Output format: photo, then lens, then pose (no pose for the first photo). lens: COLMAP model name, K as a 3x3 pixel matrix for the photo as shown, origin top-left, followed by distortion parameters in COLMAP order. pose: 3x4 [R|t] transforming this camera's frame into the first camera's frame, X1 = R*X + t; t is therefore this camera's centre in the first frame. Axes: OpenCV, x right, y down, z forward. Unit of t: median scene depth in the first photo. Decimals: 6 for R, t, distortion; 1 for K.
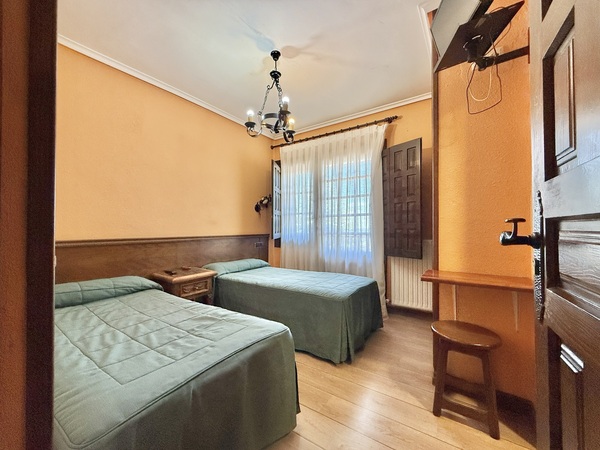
lens RADIAL K [[244.7, 0, 295.6], [0, 244.7, 233.7], [0, 0, 1]] dist [0.000947, 0.000088]
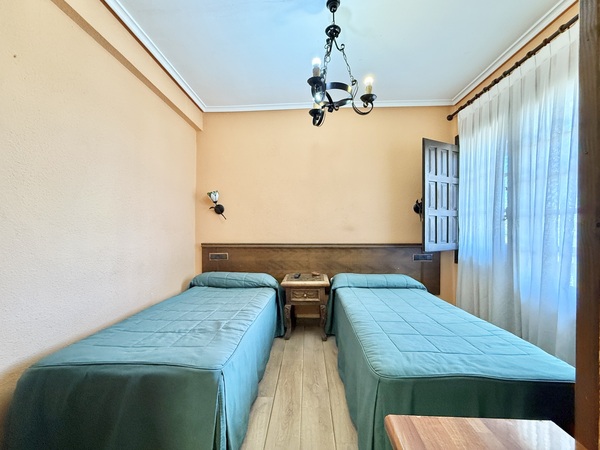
lens RADIAL K [[244.7, 0, 295.6], [0, 244.7, 233.7], [0, 0, 1]] dist [0.000947, 0.000088]
pose [[0.529296, 0.009423, -0.848385, 0.373871], [-0.018768, 0.999824, -0.000604, -0.025671], [0.848229, 0.016242, 0.529380, 0.389120]]
